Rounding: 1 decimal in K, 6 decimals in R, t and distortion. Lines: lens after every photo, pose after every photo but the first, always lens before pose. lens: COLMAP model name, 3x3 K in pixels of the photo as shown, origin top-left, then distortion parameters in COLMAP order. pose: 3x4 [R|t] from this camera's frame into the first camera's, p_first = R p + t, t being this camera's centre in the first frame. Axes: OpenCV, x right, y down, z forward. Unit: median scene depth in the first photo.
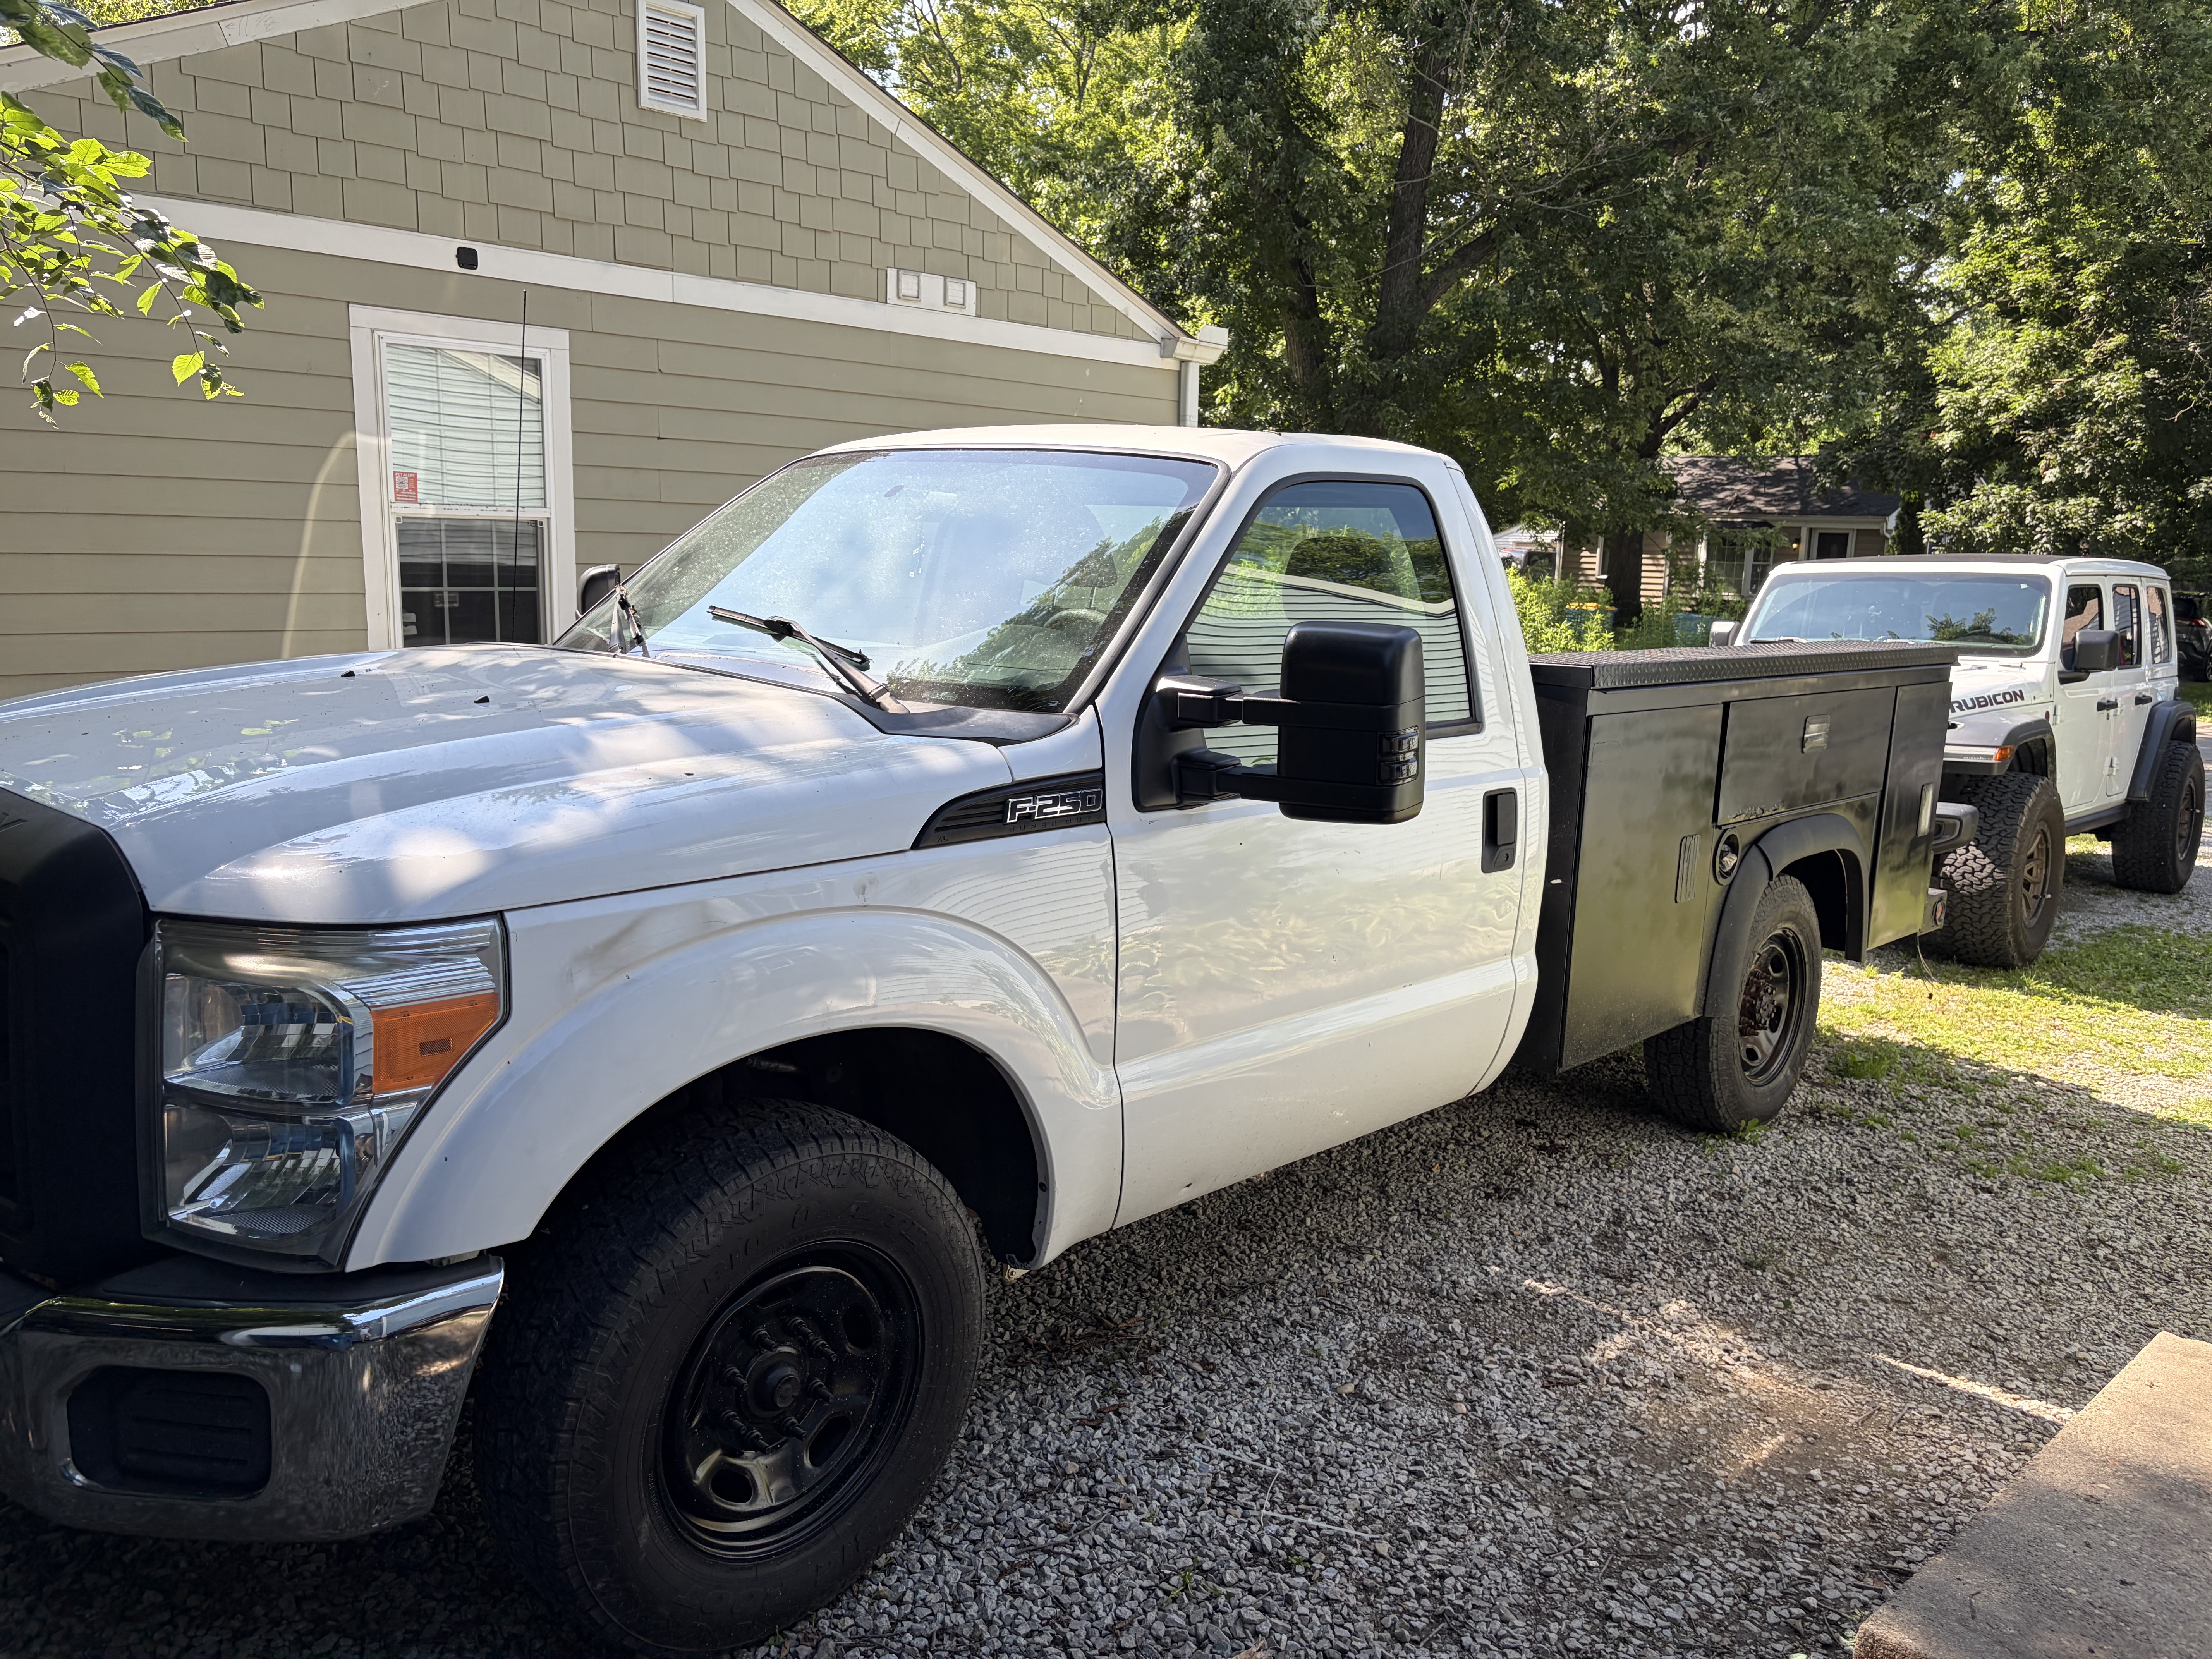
lens RADIAL K [[1662.6, 0, 1099.9], [0, 1662.6, 828.7], [0, 0, 1]] dist [0.020179, -0.023456]
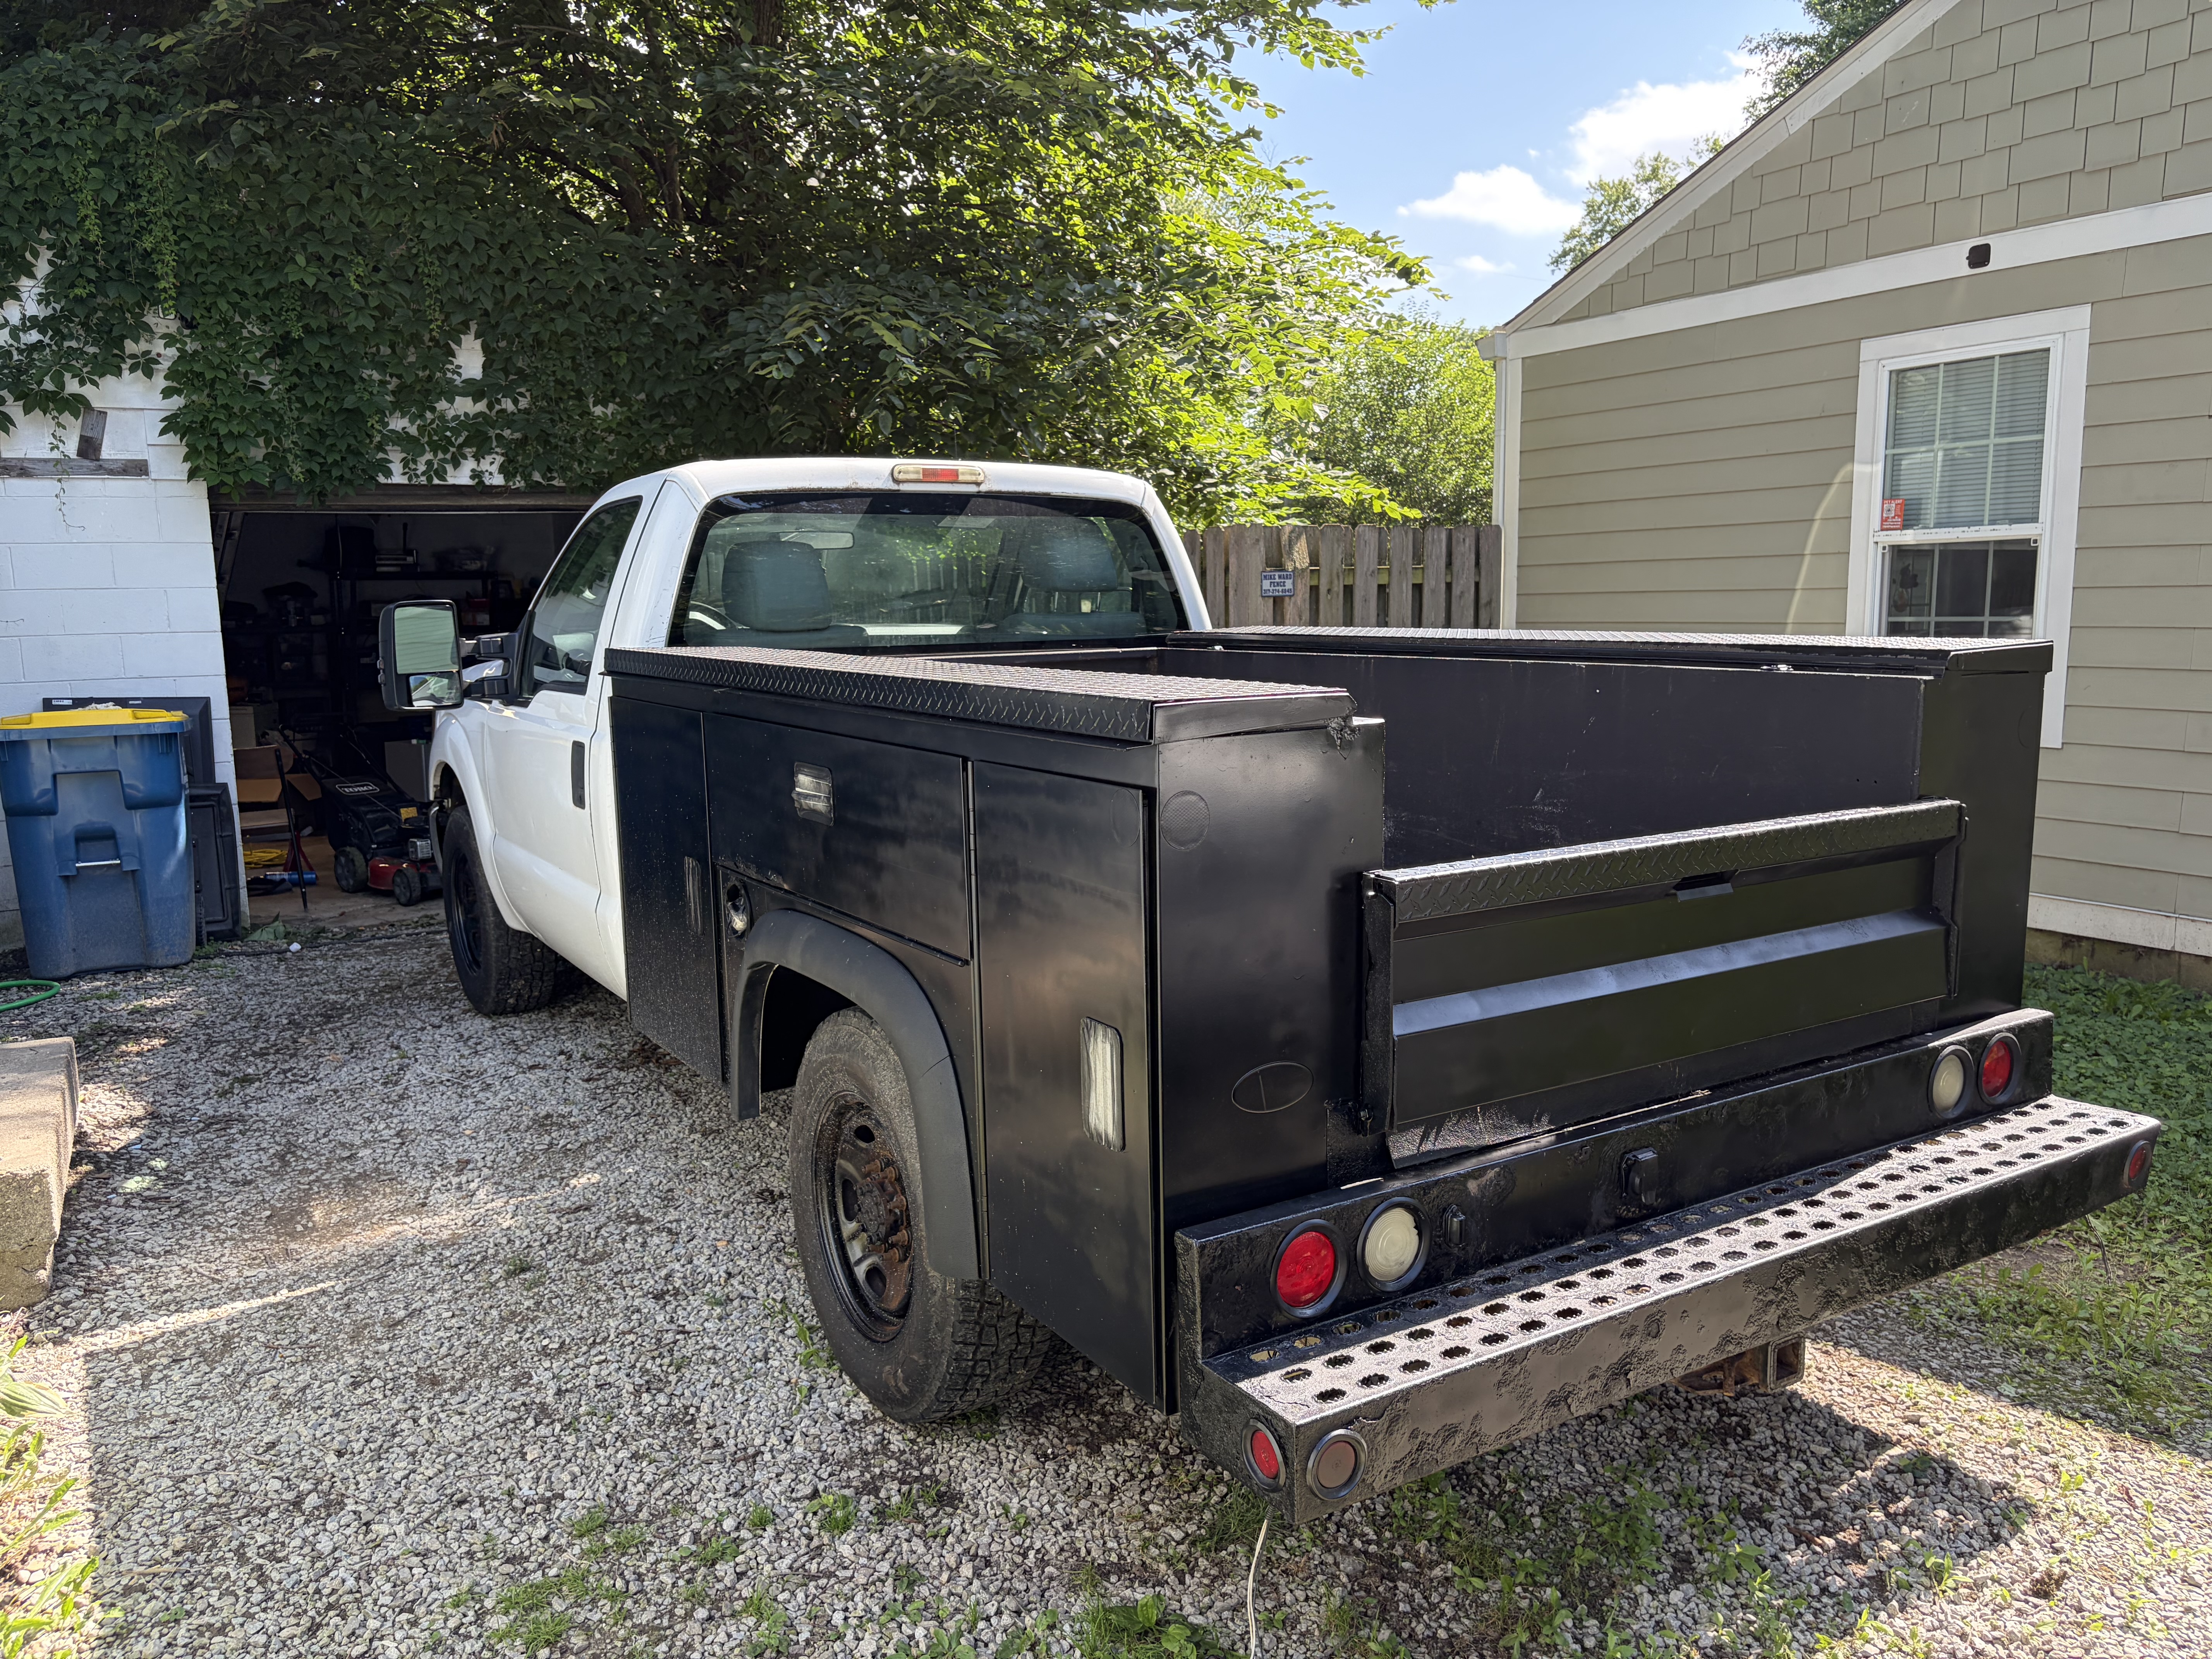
lens RADIAL K [[1662.6, 0, 1096.0], [0, 1662.6, 831.4], [0, 0, 1]] dist [0.020179, -0.023456]
pose [[-0.228883, 0.111810, -0.967011, 0.656999], [-0.154638, 0.976592, 0.149519, -0.097867], [0.961093, 0.183759, -0.206235, 0.790785]]
